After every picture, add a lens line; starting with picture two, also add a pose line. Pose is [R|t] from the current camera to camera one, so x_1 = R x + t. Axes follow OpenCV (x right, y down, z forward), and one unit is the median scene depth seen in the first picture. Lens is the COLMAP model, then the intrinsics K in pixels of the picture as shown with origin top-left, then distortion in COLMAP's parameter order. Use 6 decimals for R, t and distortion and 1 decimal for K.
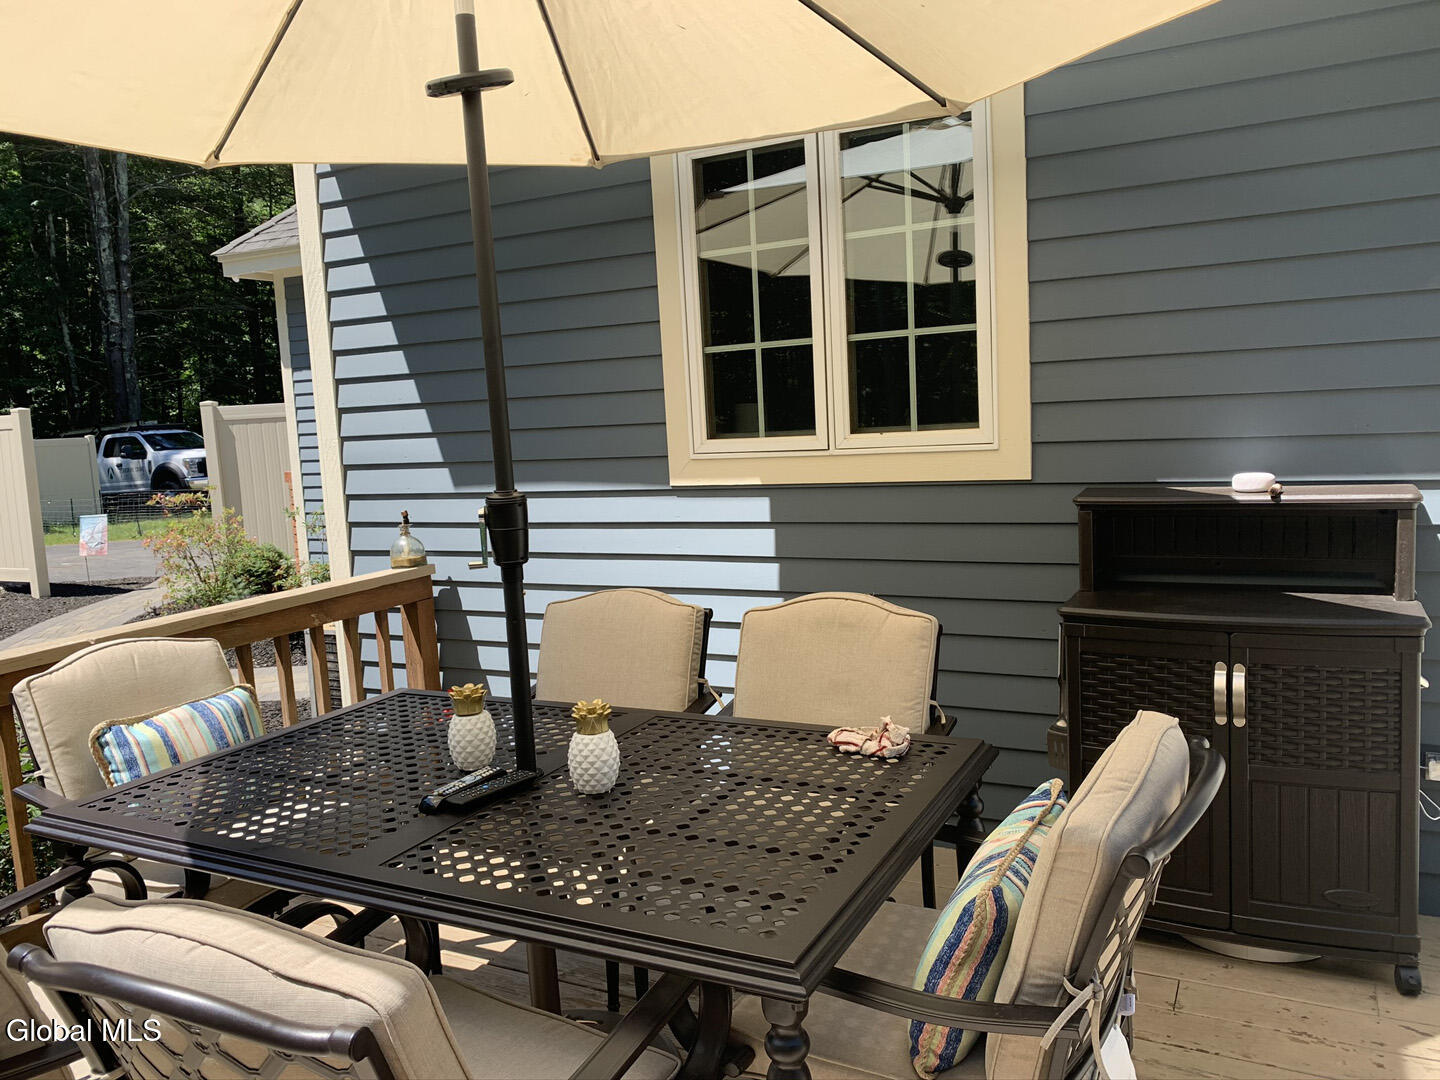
lens RADIAL K [[1112.2, 0, 719.9], [0, 1112.2, 537.9], [0, 0, 1]] dist [0.027218, -0.012805]
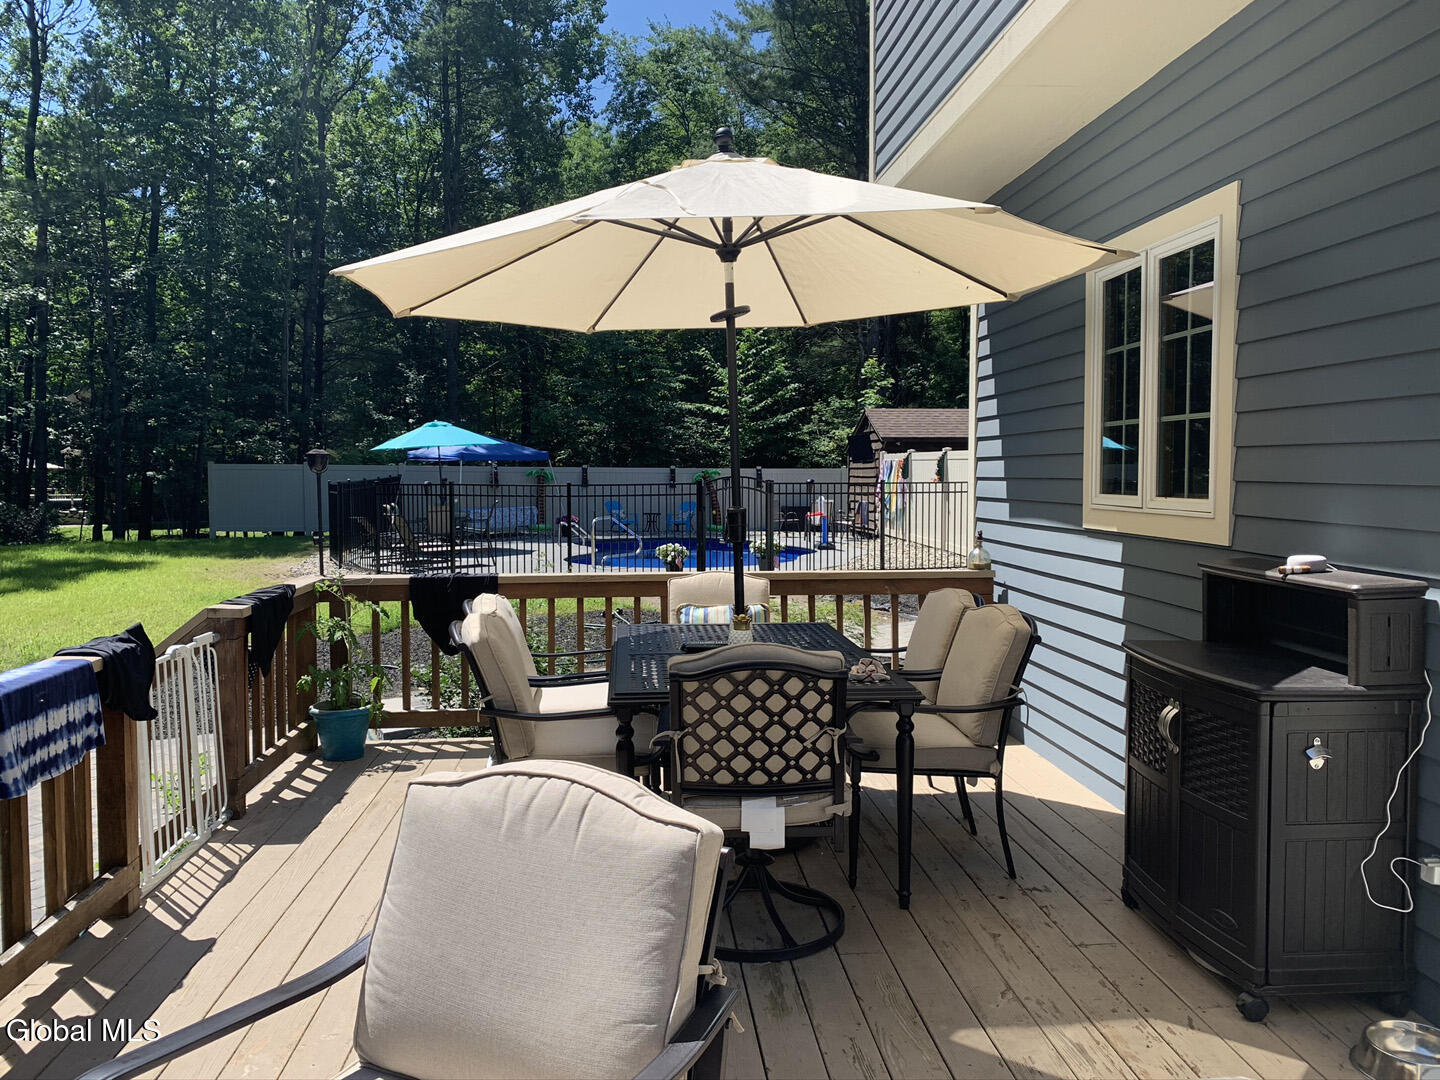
lens RADIAL K [[1112.2, 0, 722.6], [0, 1112.2, 540.9], [0, 0, 1]] dist [0.027218, -0.012805]
pose [[0.535556, 0.104611, -0.837995, 0.893124], [-0.122380, 0.991437, 0.045554, -0.042612], [0.835585, 0.078157, 0.543772, -0.068028]]
